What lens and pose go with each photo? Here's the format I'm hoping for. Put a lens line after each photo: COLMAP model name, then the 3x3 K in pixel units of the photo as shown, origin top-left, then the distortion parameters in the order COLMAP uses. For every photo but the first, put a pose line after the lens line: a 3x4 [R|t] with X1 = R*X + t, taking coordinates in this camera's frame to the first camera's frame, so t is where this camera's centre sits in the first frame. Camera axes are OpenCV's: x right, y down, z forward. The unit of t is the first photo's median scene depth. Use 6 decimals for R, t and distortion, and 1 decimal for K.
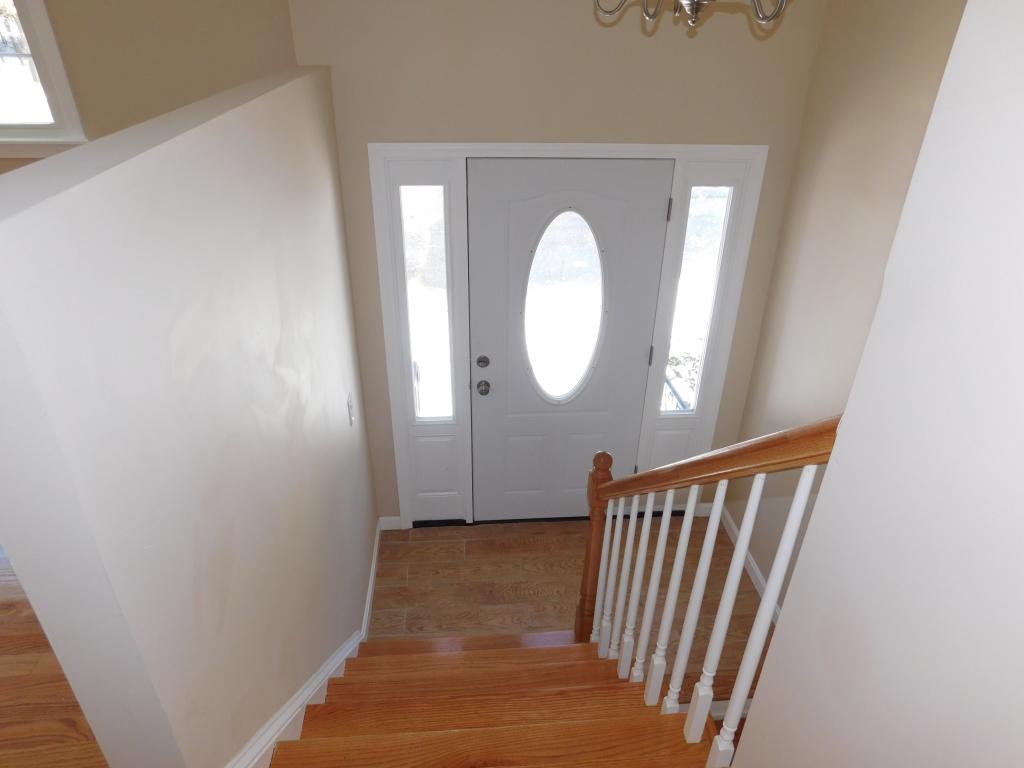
lens RADIAL K [[677.5, 0, 512.0], [0, 677.5, 384.0], [0, 0, 1]] dist [-0.074692, 0.059245]
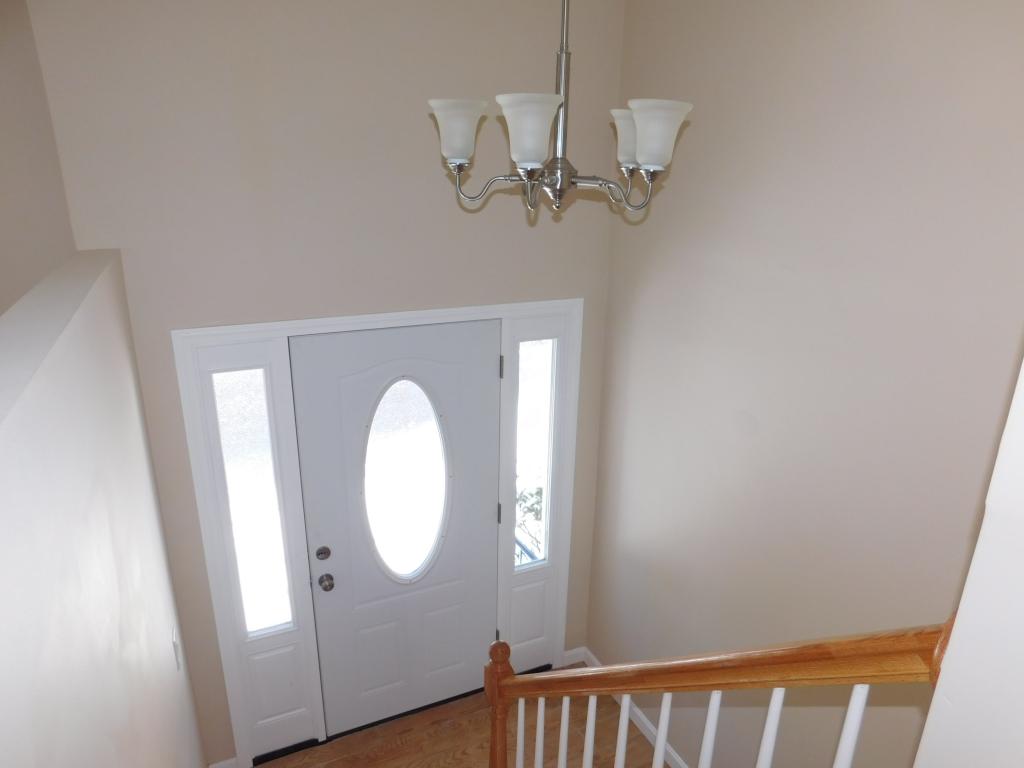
lens RADIAL K [[677.5, 0, 512.0], [0, 677.5, 384.0], [0, 0, 1]] dist [-0.074692, 0.059245]
pose [[0.933703, -0.109207, 0.340986, -0.094104], [0.171327, 0.972516, -0.157669, -0.072749], [-0.314396, 0.205637, 0.926752, 0.068023]]
